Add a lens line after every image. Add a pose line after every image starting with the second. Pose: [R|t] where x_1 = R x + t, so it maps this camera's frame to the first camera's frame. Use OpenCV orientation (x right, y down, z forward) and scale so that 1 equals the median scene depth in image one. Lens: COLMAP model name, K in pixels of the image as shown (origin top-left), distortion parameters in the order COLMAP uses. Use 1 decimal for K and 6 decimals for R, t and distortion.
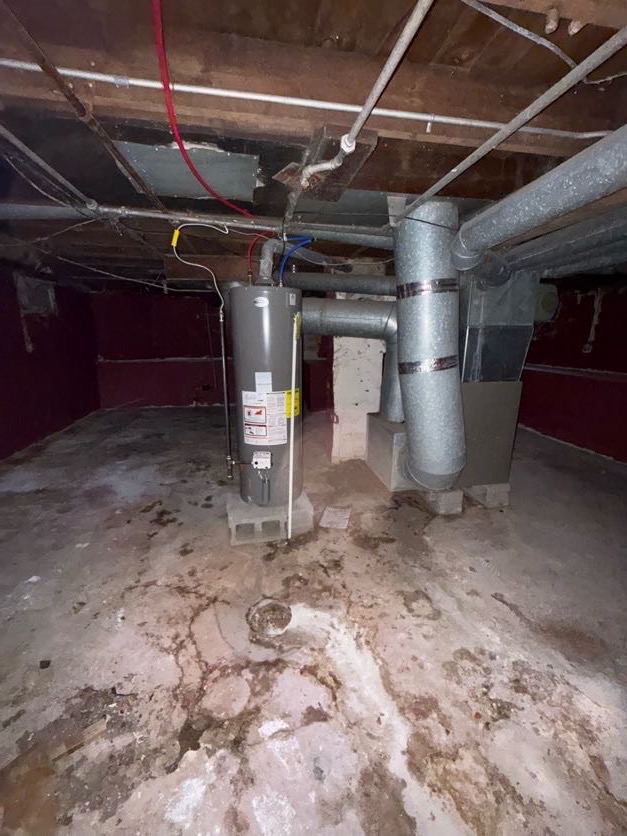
lens RADIAL K [[331.1, 0, 314.1], [0, 331.1, 417.0], [0, 0, 1]] dist [0.000175, 0.000005]
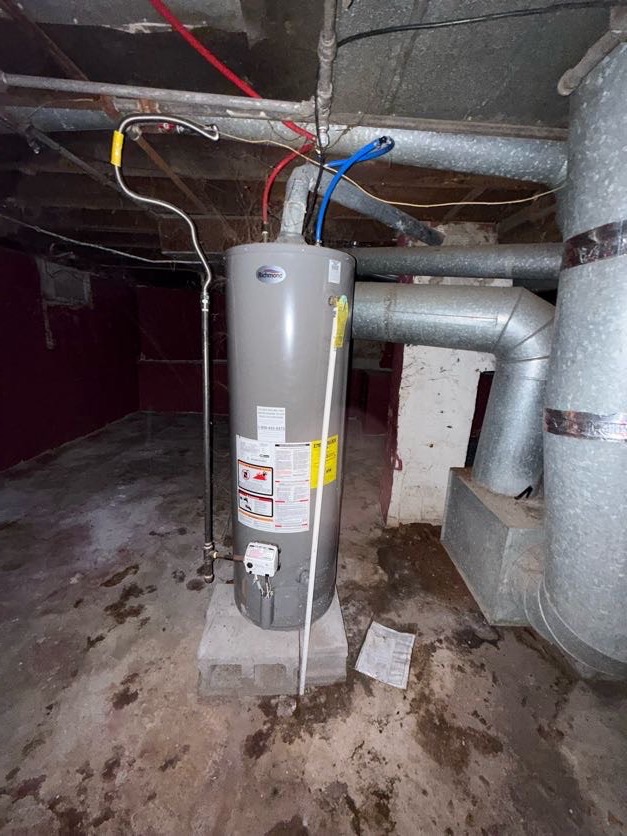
lens RADIAL K [[331.1, 0, 314.1], [0, 331.1, 417.0], [0, 0, 1]] dist [0.000175, 0.000005]
pose [[0.981782, 0.075741, -0.174263, 0.009575], [-0.077647, 0.996972, -0.004138, -0.099524], [0.173422, 0.017594, 0.984690, 0.391200]]
